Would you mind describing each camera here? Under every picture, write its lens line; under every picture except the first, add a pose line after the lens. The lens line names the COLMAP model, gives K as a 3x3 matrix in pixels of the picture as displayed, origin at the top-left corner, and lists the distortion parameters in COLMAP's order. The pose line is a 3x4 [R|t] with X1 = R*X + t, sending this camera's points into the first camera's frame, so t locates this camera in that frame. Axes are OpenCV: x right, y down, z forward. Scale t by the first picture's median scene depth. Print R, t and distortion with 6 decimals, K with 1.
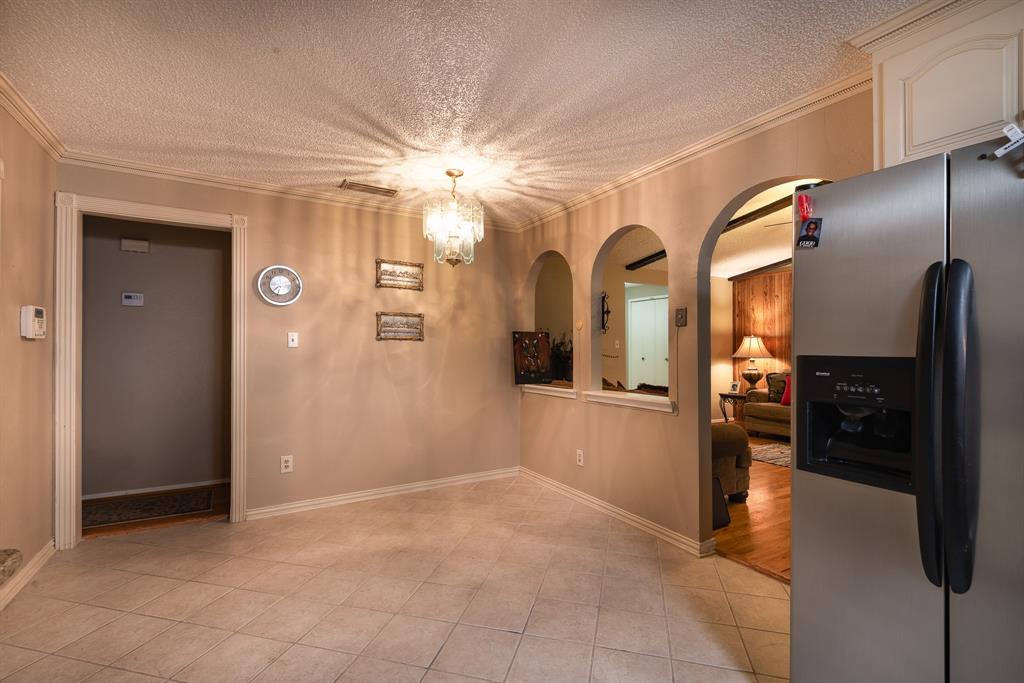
lens RADIAL K [[462.6, 0, 511.2], [0, 462.6, 344.1], [0, 0, 1]] dist [0.041428, -0.025227]
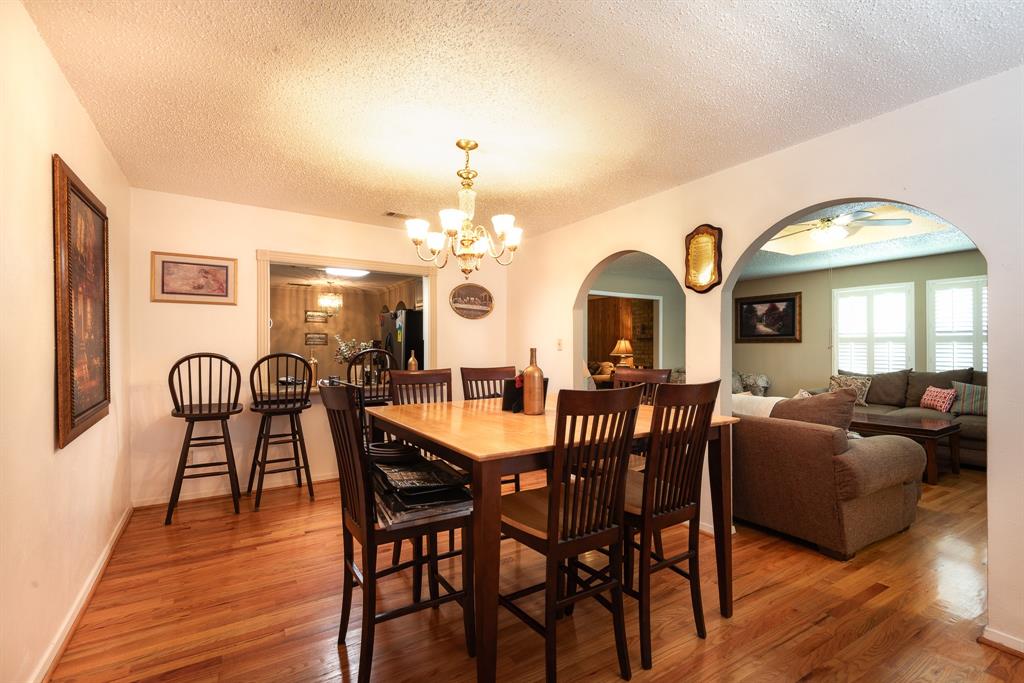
lens RADIAL K [[462.6, 0, 511.2], [0, 462.6, 344.1], [0, 0, 1]] dist [0.041428, -0.025227]
pose [[0.999631, -0.000454, 0.027150, 0.669859], [0.000407, 0.999998, 0.001726, -0.016858], [-0.027151, -0.001714, 0.999630, -1.343228]]
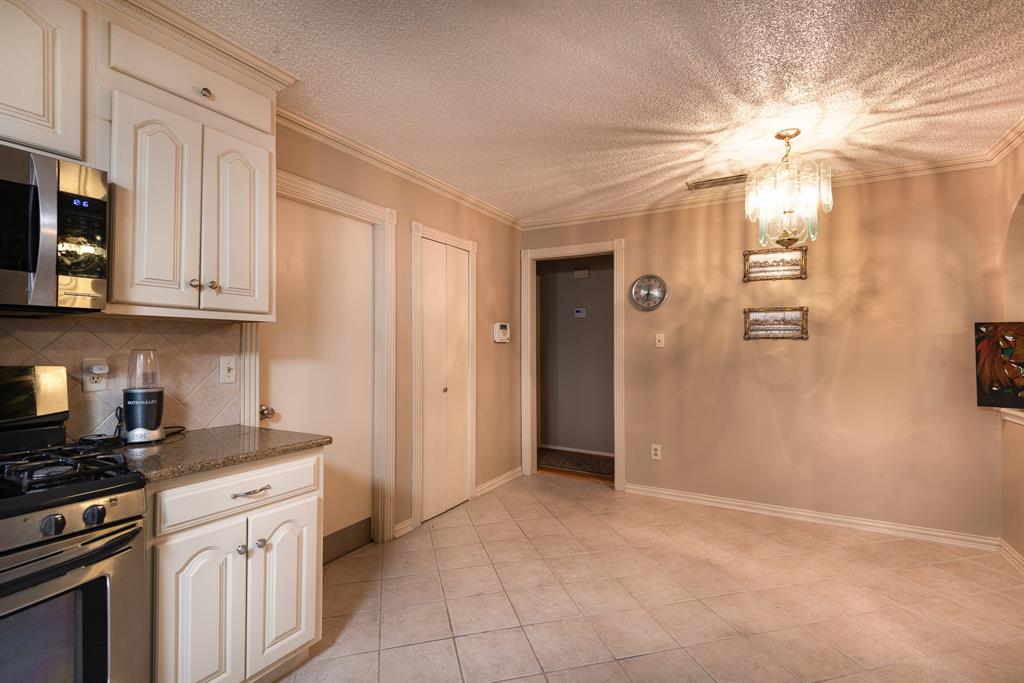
lens RADIAL K [[462.6, 0, 511.2], [0, 462.6, 344.1], [0, 0, 1]] dist [0.041428, -0.025227]
pose [[0.495584, -0.005054, -0.868545, 0.282874], [0.006194, 0.999978, -0.002284, -0.000353], [0.868538, -0.004247, 0.495605, 0.137003]]
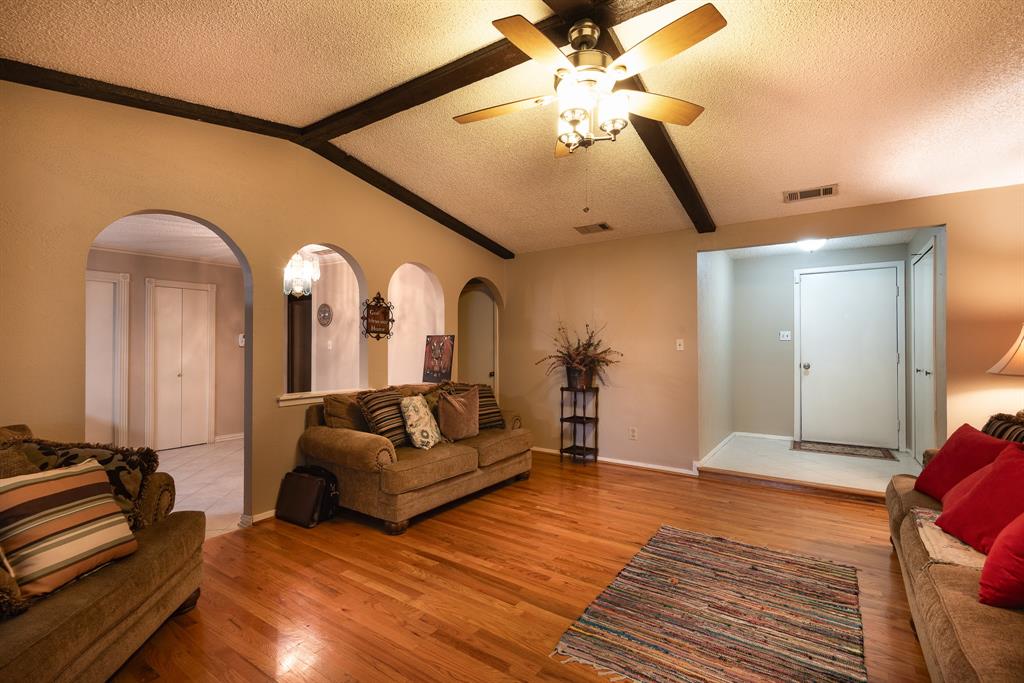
lens RADIAL K [[462.6, 0, 511.2], [0, 462.6, 344.1], [0, 0, 1]] dist [0.041428, -0.025227]
pose [[0.423619, -0.009451, -0.905791, 1.272561], [0.008431, 0.999943, -0.006491, 0.003022], [0.905801, -0.004888, 0.423675, 0.796442]]
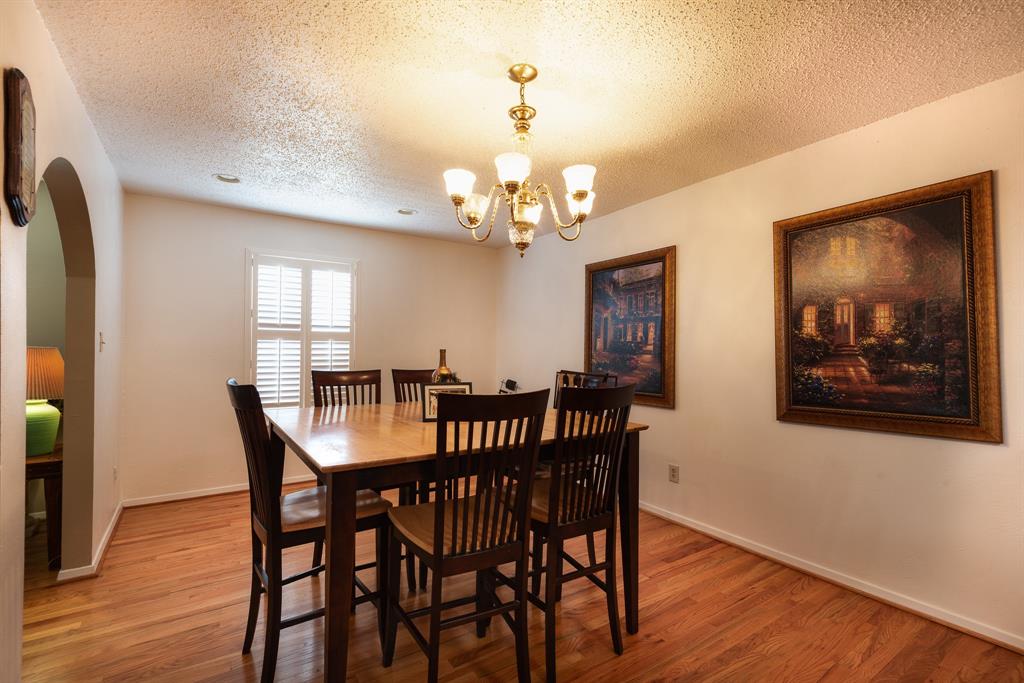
lens RADIAL K [[462.6, 0, 511.2], [0, 462.6, 344.1], [0, 0, 1]] dist [0.041428, -0.025227]
pose [[-0.997833, -0.009052, -0.065174, 0.666780], [-0.008110, 0.999859, -0.014708, -0.009284], [0.065298, -0.014147, -0.997765, -0.158048]]
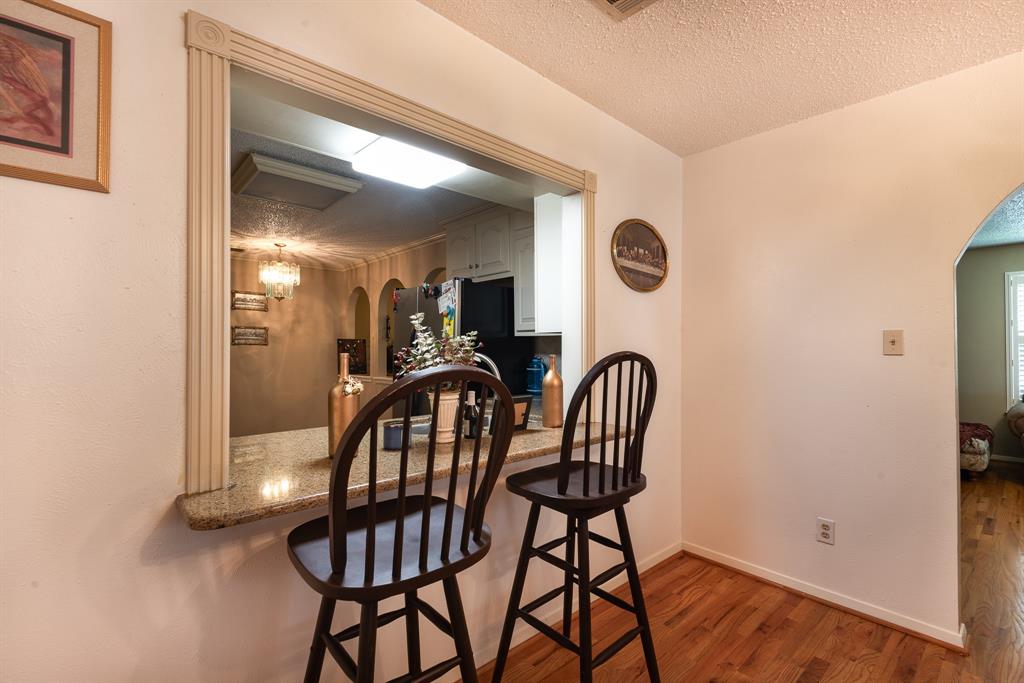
lens RADIAL K [[462.6, 0, 511.2], [0, 462.6, 344.1], [0, 0, 1]] dist [0.041428, -0.025227]
pose [[0.979921, 0.002177, 0.199375, 0.284137], [-0.001825, 0.999996, -0.001946, -0.009984], [-0.199378, 0.001543, 0.979921, -0.636571]]
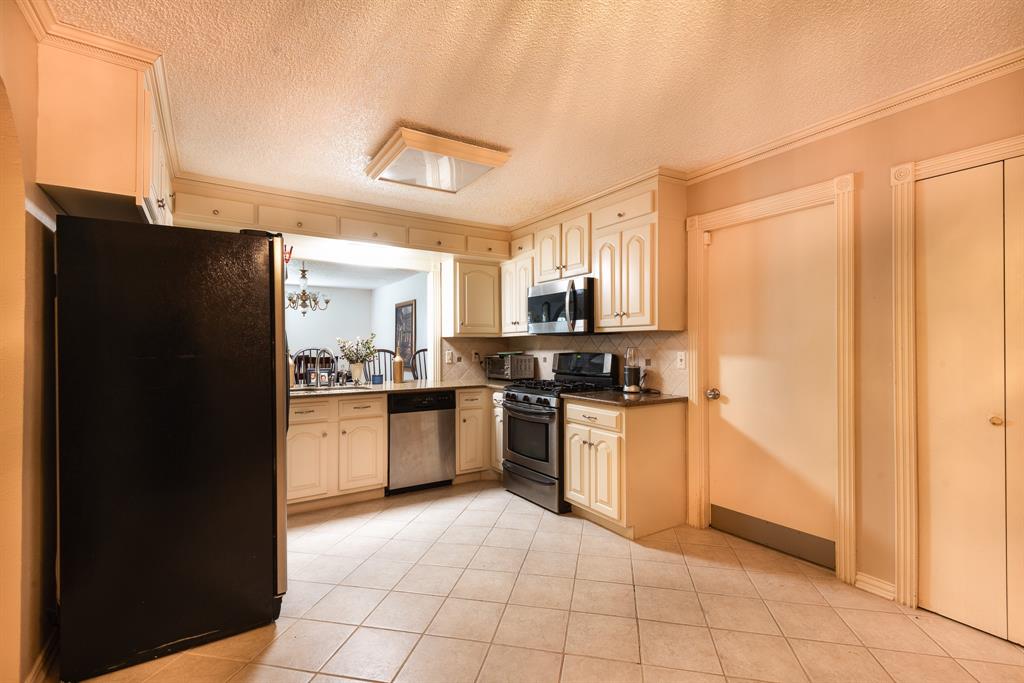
lens RADIAL K [[462.6, 0, 511.2], [0, 462.6, 344.1], [0, 0, 1]] dist [0.041428, -0.025227]
pose [[-0.998938, 0.003251, -0.045960, -0.005009], [0.003842, 0.999911, -0.012781, 0.006288], [0.045914, -0.012944, -0.998862, 0.953766]]
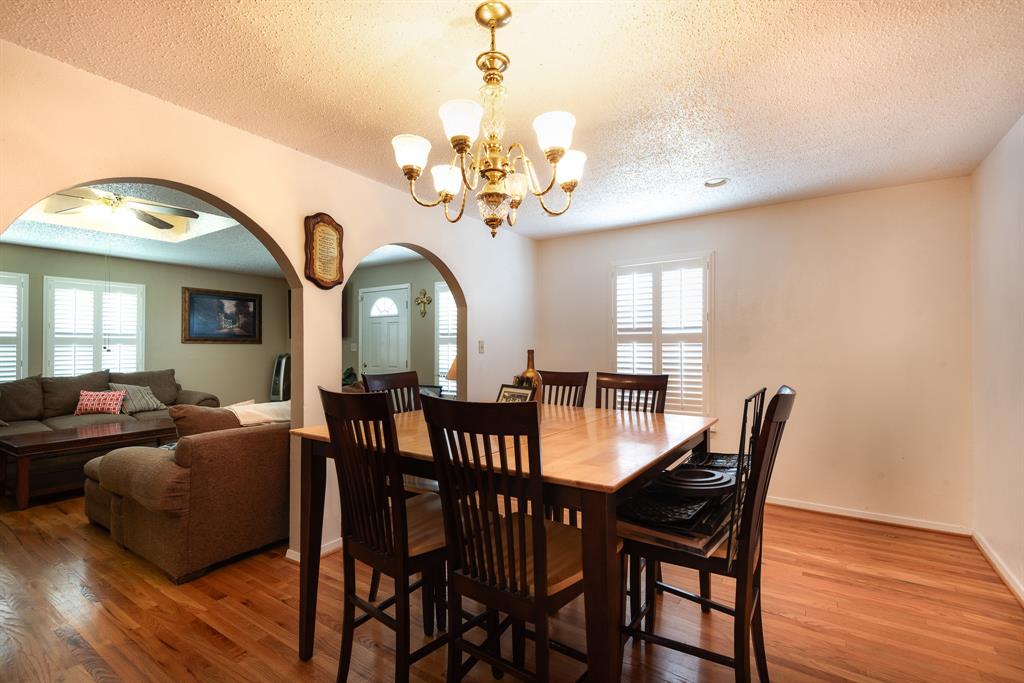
lens RADIAL K [[462.6, 0, 511.2], [0, 462.6, 344.1], [0, 0, 1]] dist [0.041428, -0.025227]
pose [[-0.431982, 0.010290, 0.901824, 0.243464], [-0.006892, 0.999868, -0.014710, -0.009144], [-0.901856, -0.012570, -0.431854, -0.494300]]
